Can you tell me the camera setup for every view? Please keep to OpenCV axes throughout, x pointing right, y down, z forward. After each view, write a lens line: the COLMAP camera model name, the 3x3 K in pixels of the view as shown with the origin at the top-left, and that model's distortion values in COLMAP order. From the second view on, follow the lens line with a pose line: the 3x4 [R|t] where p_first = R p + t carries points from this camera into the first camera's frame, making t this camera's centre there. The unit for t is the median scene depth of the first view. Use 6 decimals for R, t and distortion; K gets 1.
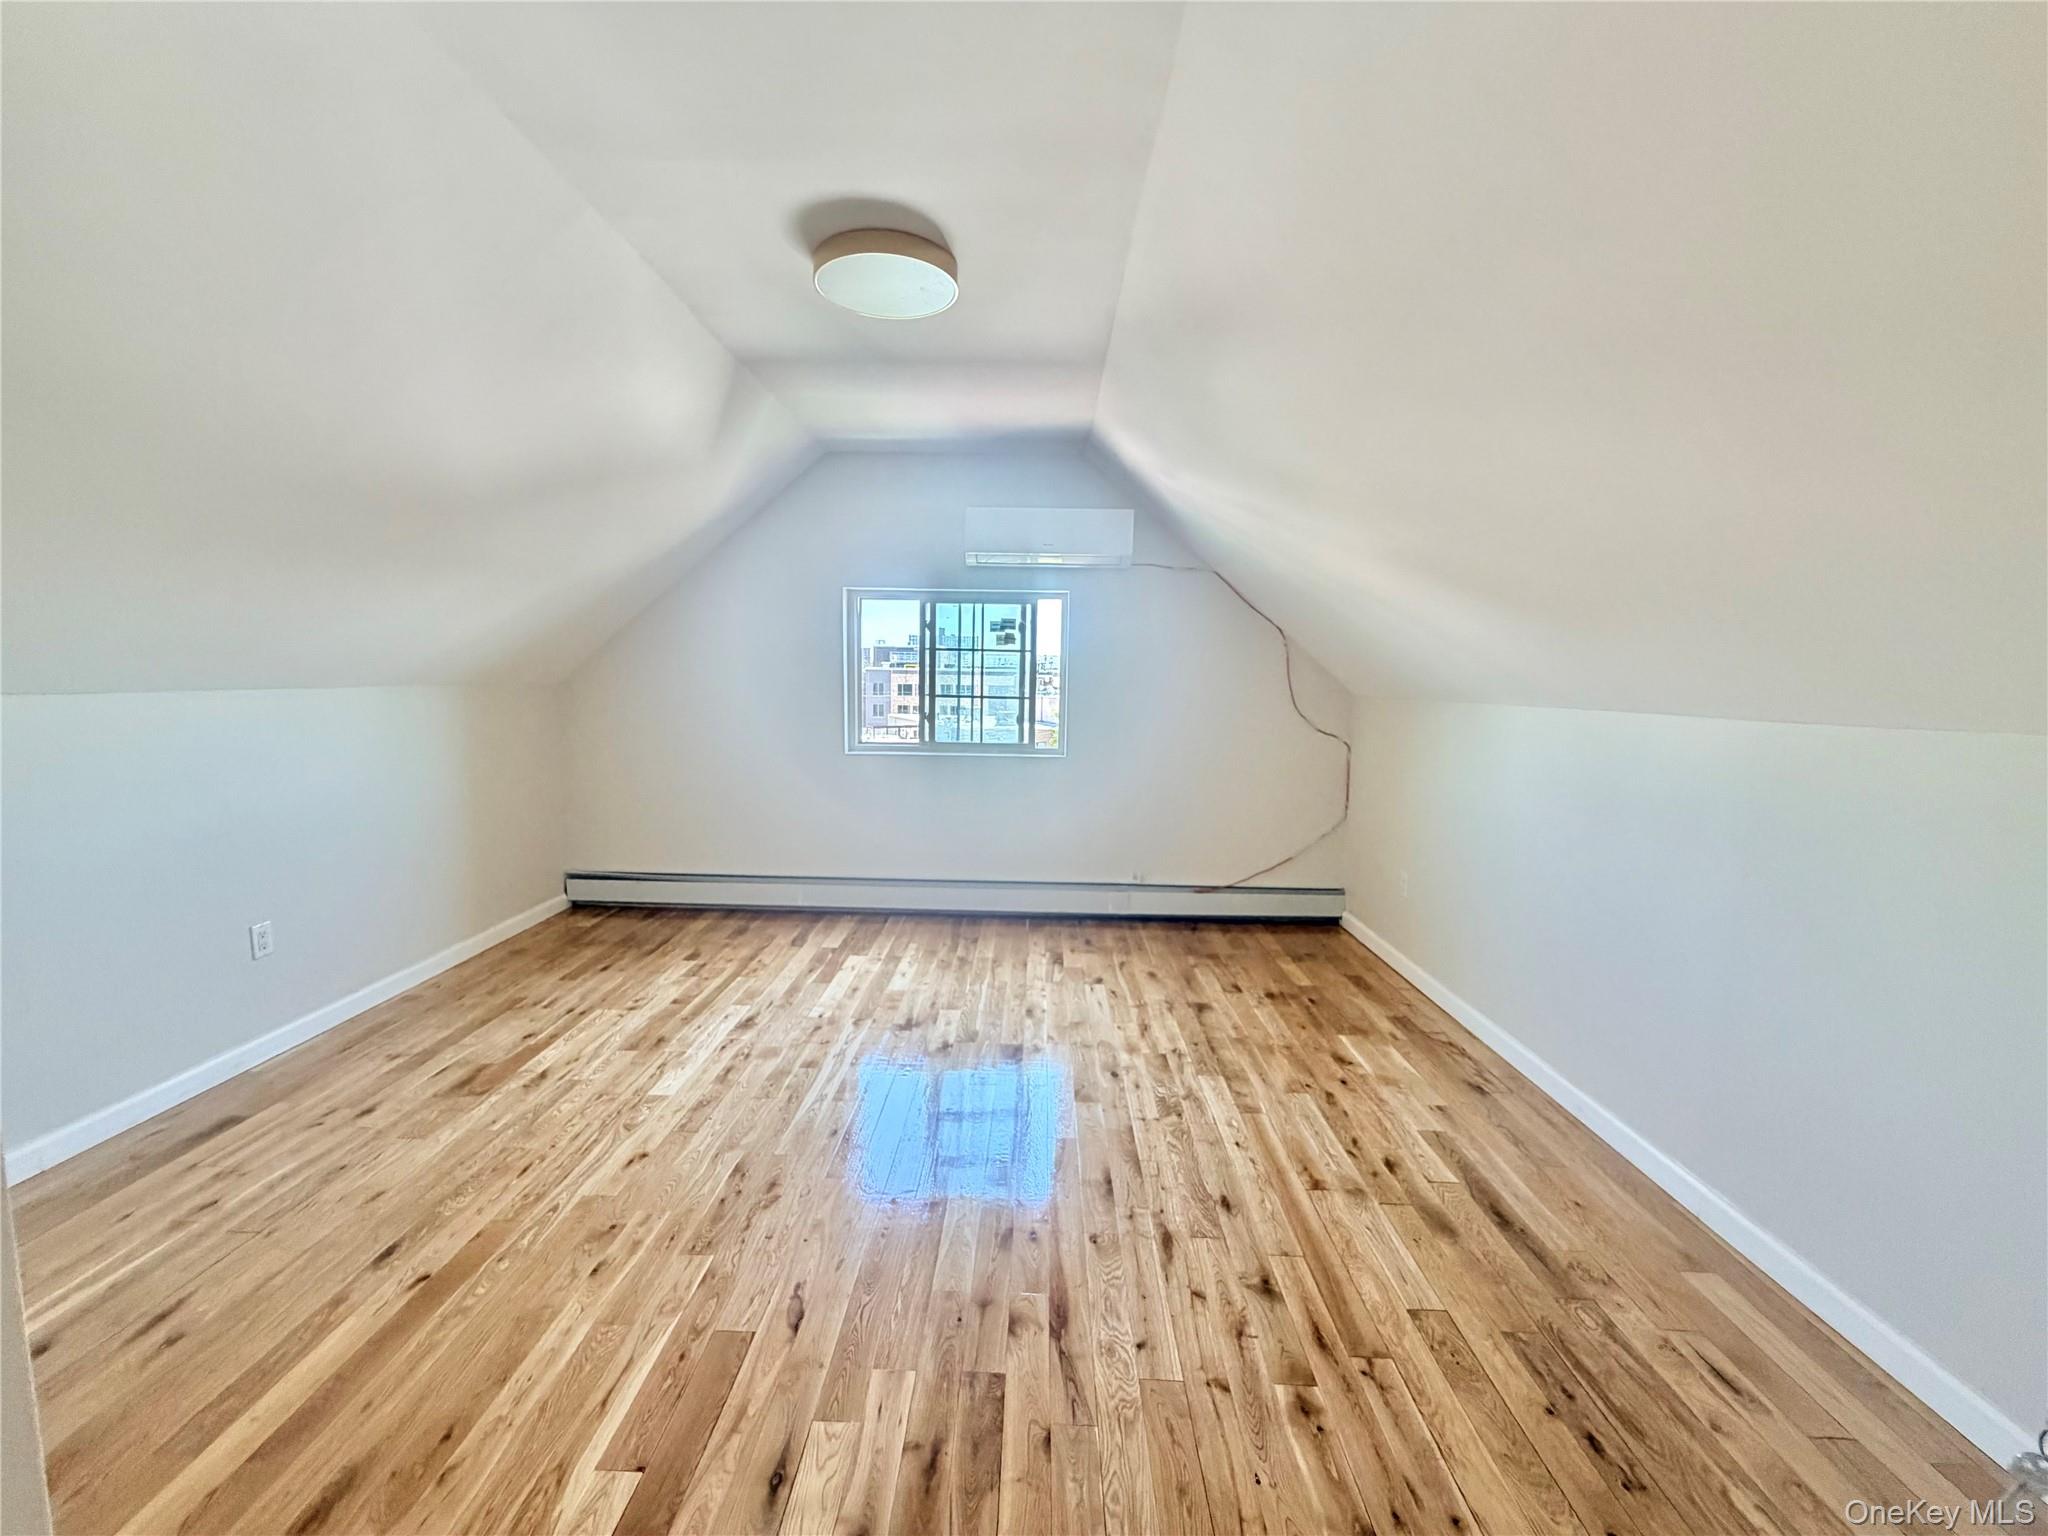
lens RADIAL K [[818.1, 0, 1021.6], [0, 818.1, 764.3], [0, 0, 1]] dist [-0.002306, 0.000006]
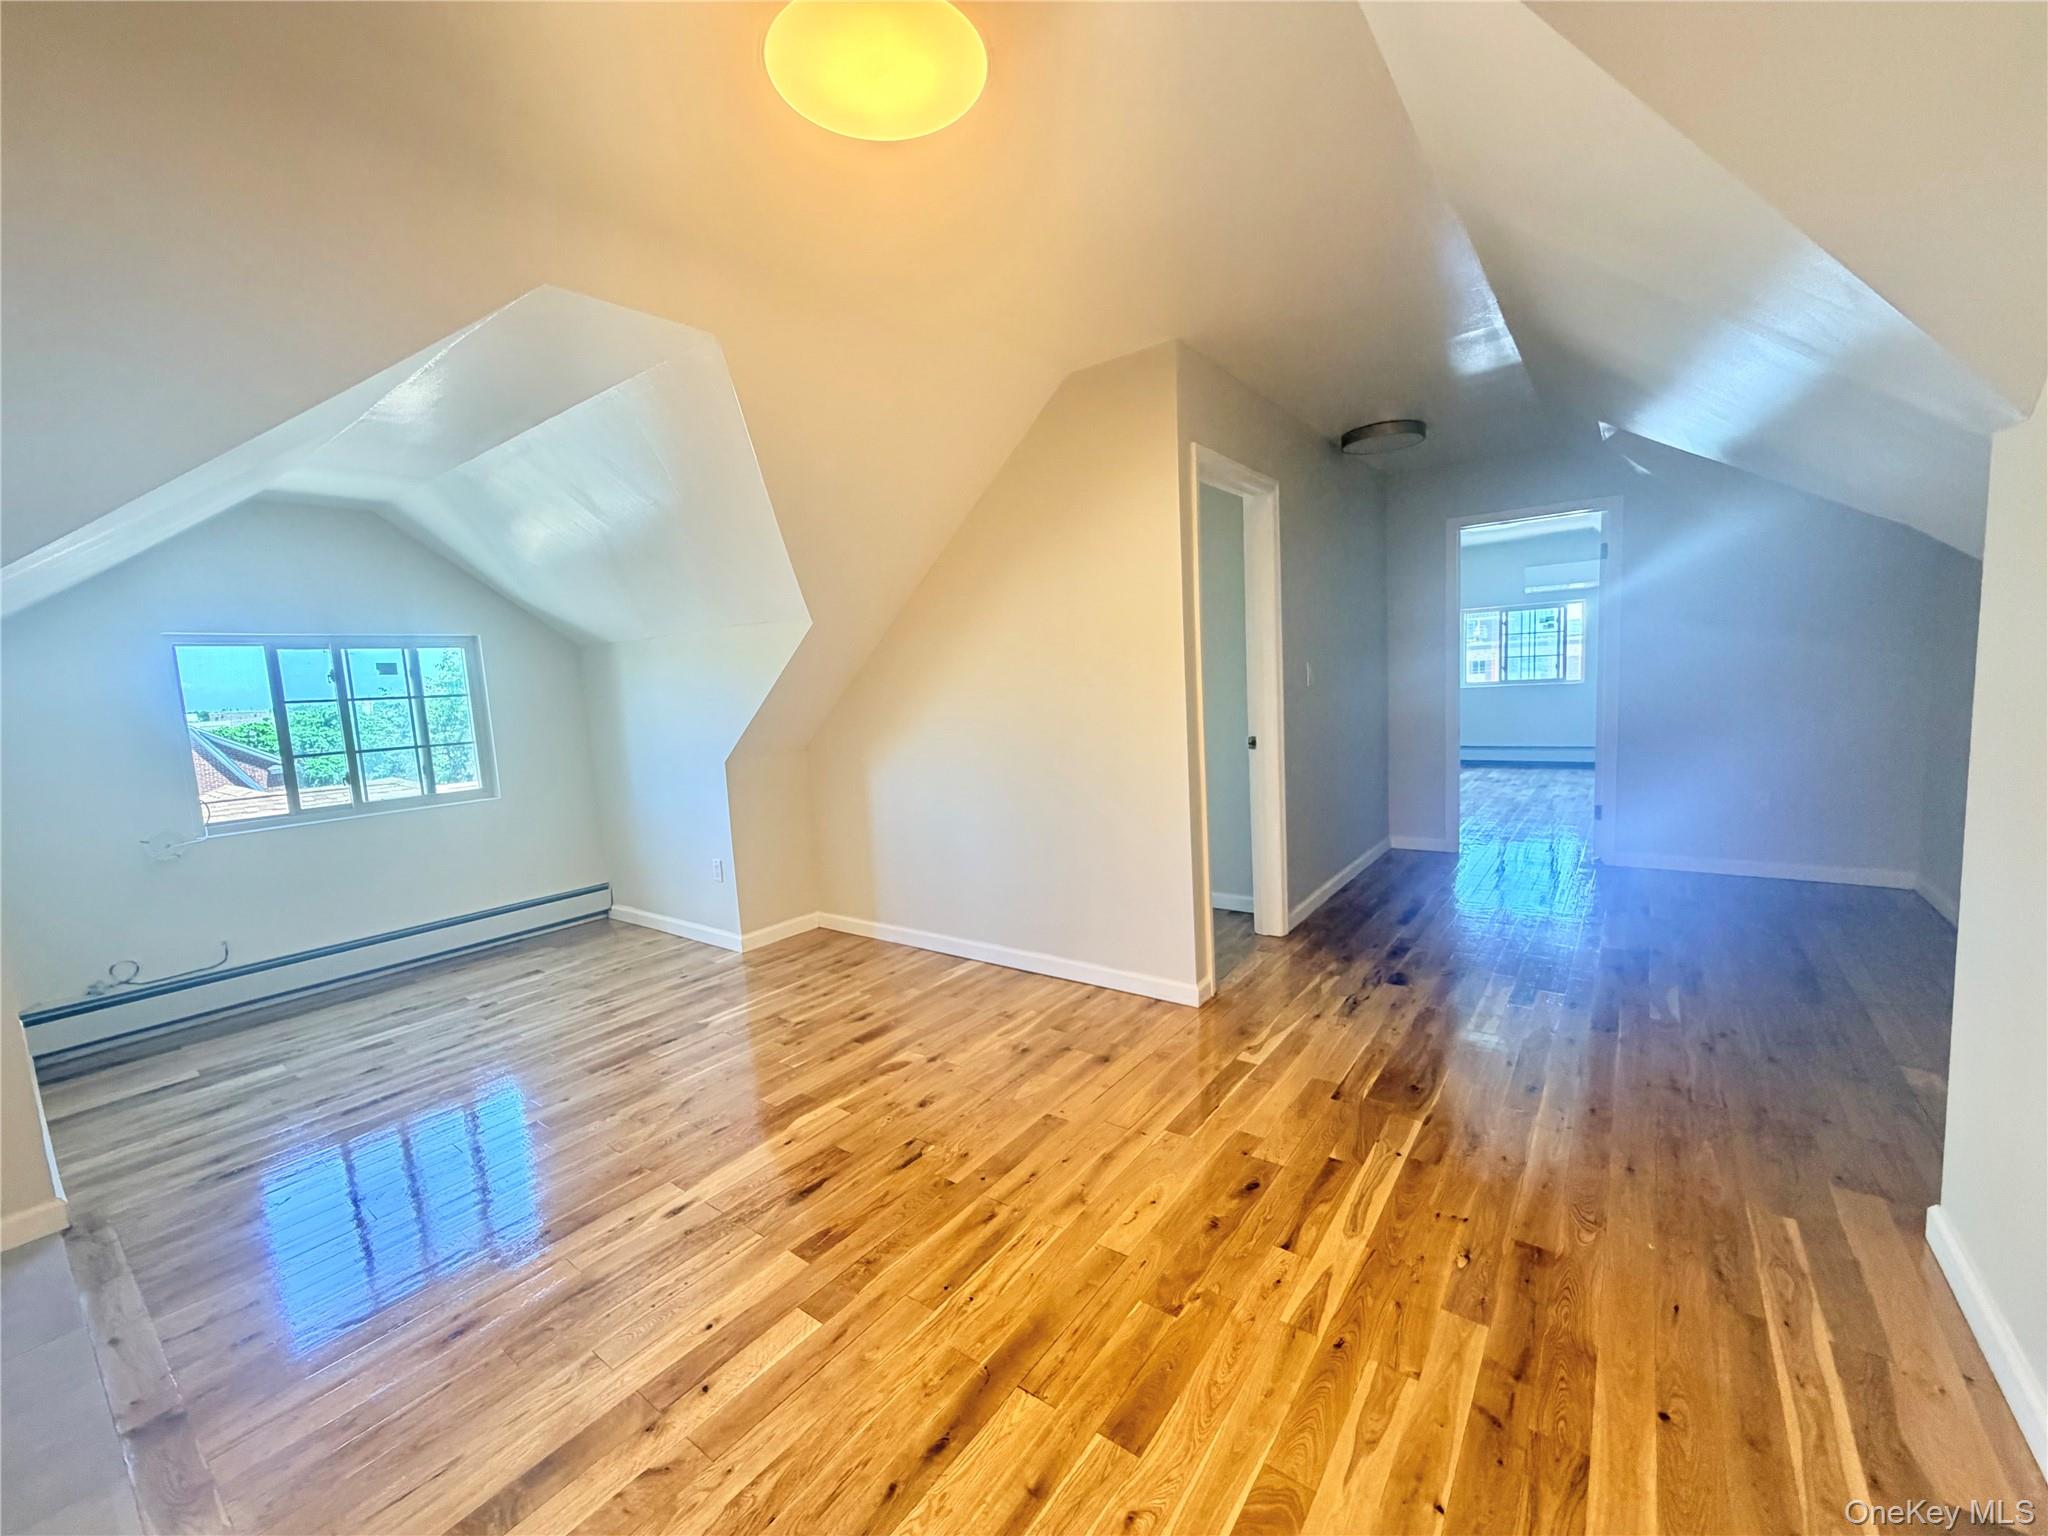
lens RADIAL K [[818.1, 0, 1011.2], [0, 818.1, 769.0], [0, 0, 1]] dist [-0.002306, 0.000006]
pose [[0.805016, 0.008432, -0.593193, 0.111940], [0.001854, 0.999858, 0.016729, 0.163128], [0.593250, -0.014567, 0.804887, -1.411539]]
